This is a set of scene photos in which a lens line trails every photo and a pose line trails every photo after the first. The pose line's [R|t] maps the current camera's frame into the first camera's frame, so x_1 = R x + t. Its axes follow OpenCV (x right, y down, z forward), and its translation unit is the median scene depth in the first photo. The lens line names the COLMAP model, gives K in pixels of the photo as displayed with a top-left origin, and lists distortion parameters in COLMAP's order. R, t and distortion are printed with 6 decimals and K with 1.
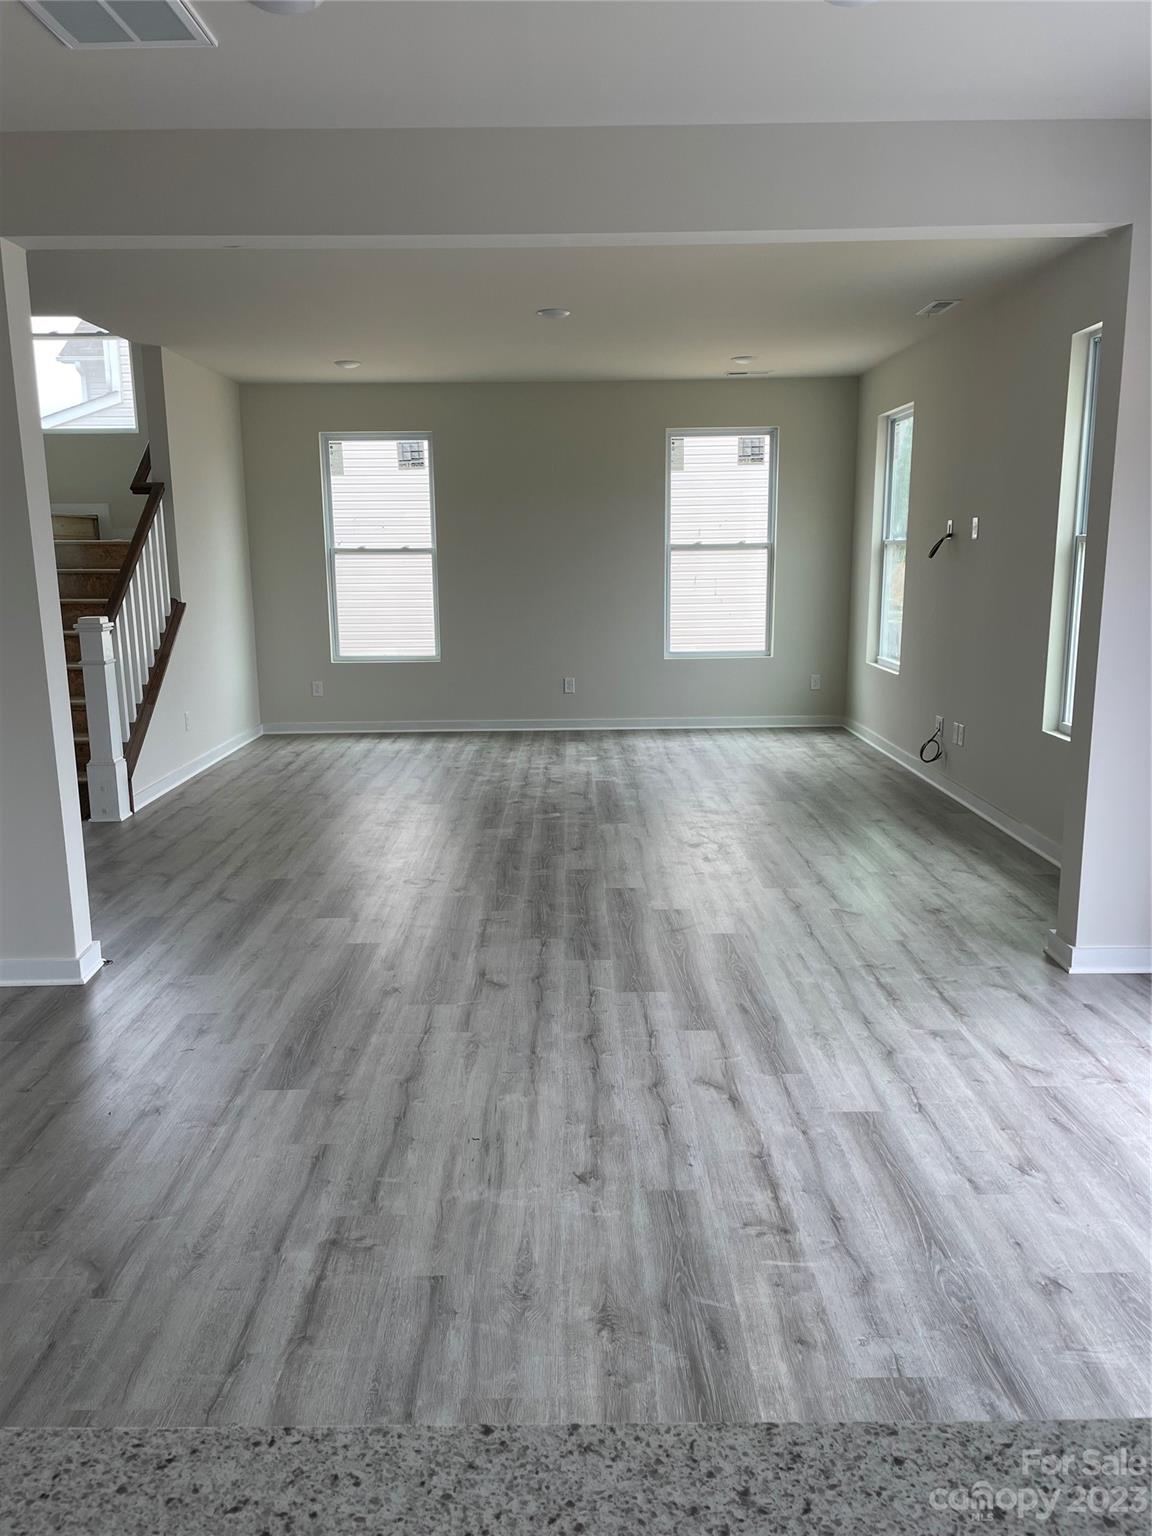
lens RADIAL K [[1129.4, 0, 576.0], [0, 1129.4, 768.0], [0, 0, 1]] dist [0.093488, -0.132741]
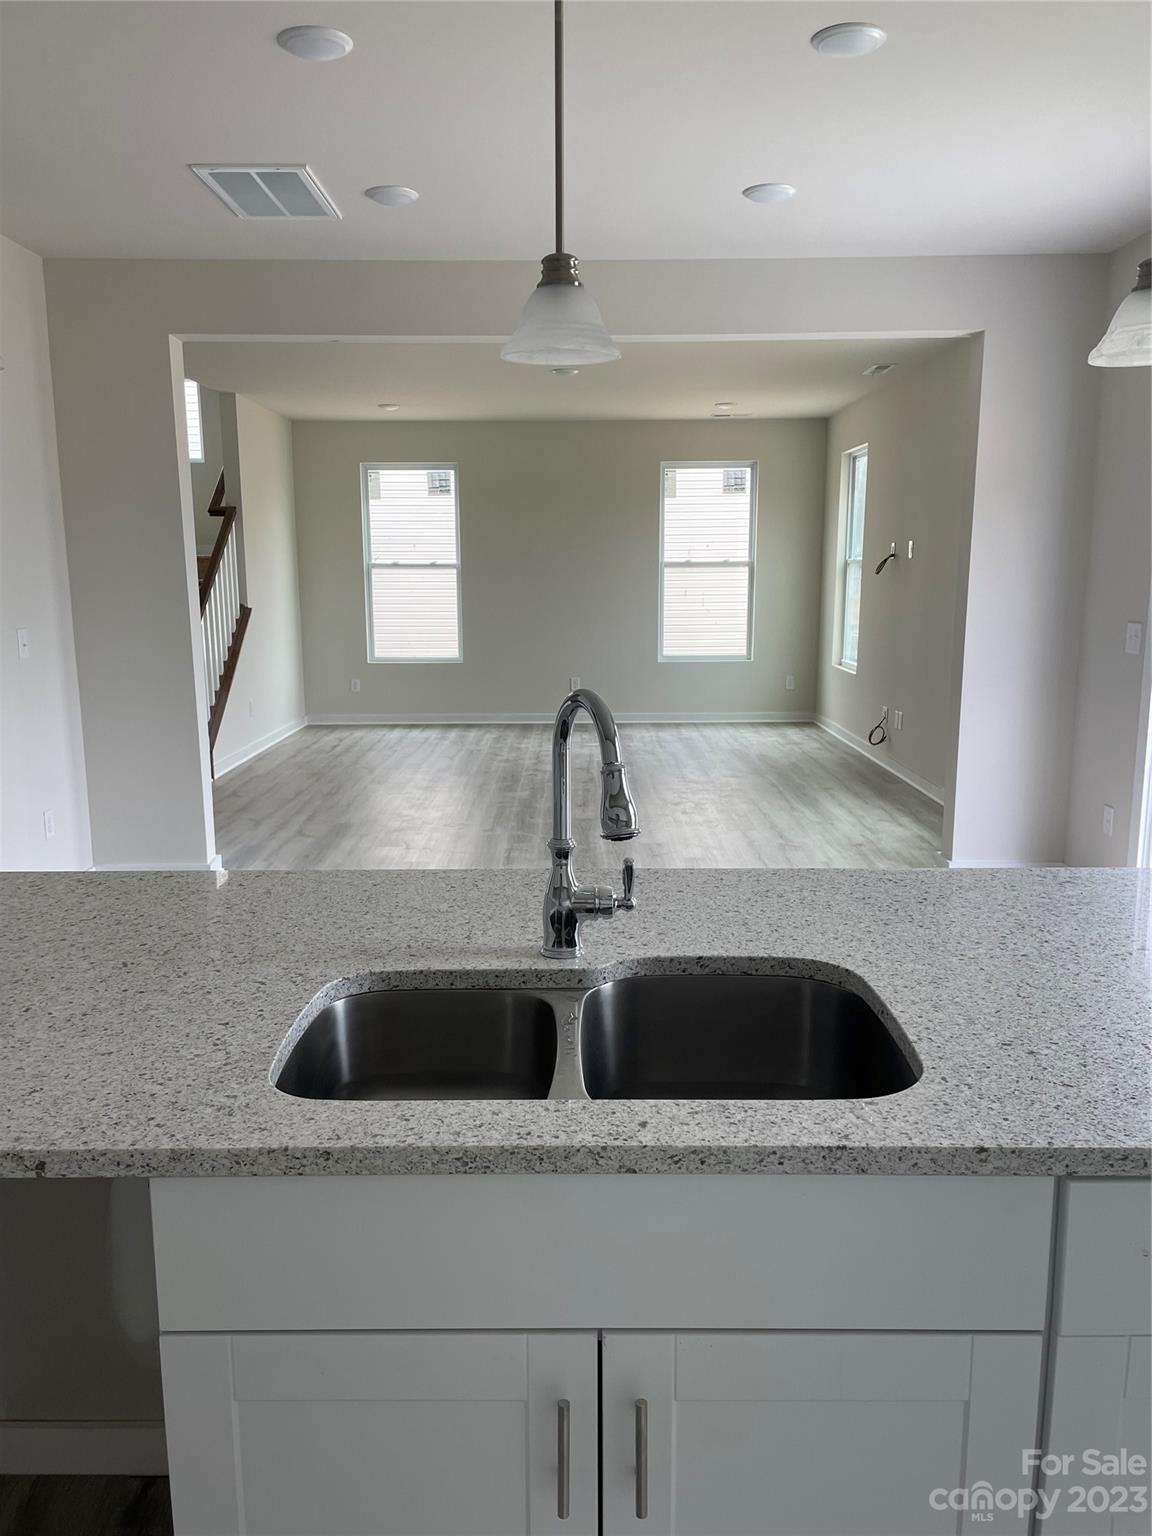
lens RADIAL K [[1129.4, 0, 576.0], [0, 1129.4, 768.0], [0, 0, 1]] dist [0.093488, -0.132741]
pose [[0.999963, 0.007758, -0.003781, 0.000090], [-0.007818, 0.999839, -0.016134, 0.036127], [0.003655, 0.016163, 0.999863, -0.170027]]
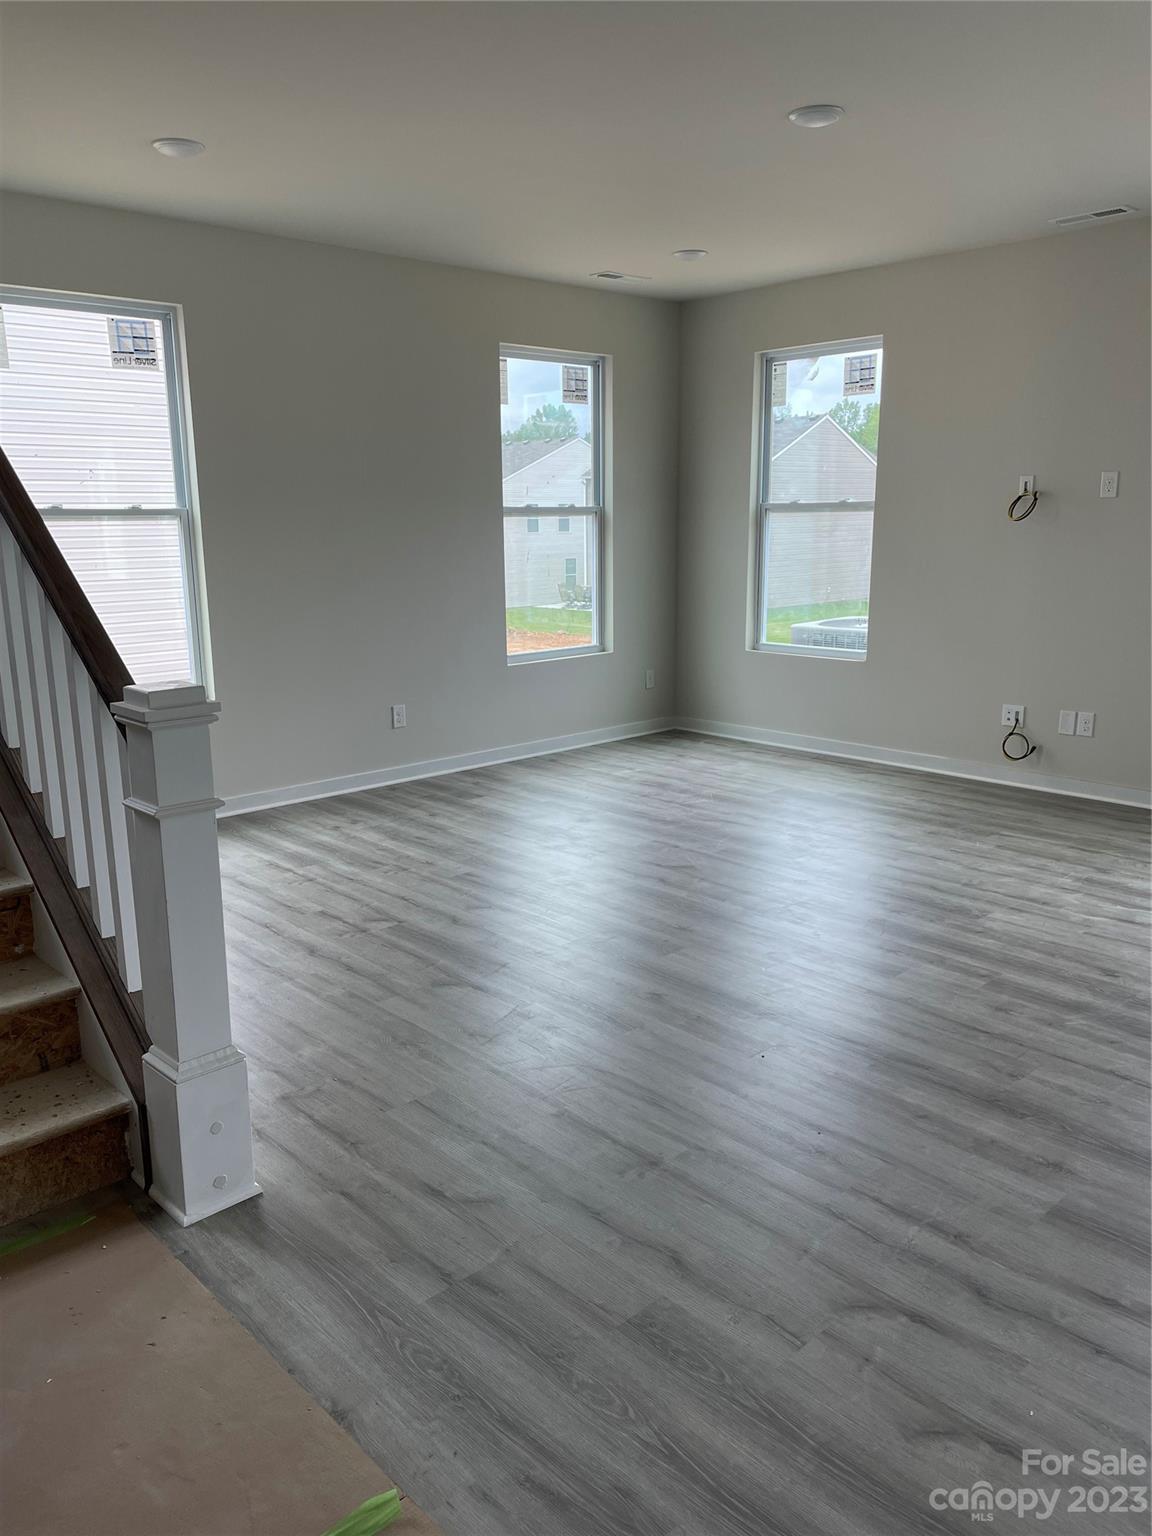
lens RADIAL K [[1129.4, 0, 576.0], [0, 1129.4, 768.0], [0, 0, 1]] dist [0.093488, -0.132741]
pose [[0.742381, -0.143173, 0.654501, -0.448489], [0.127824, 0.989223, 0.071407, -0.091344], [-0.657671, 0.030650, 0.752681, 0.502417]]
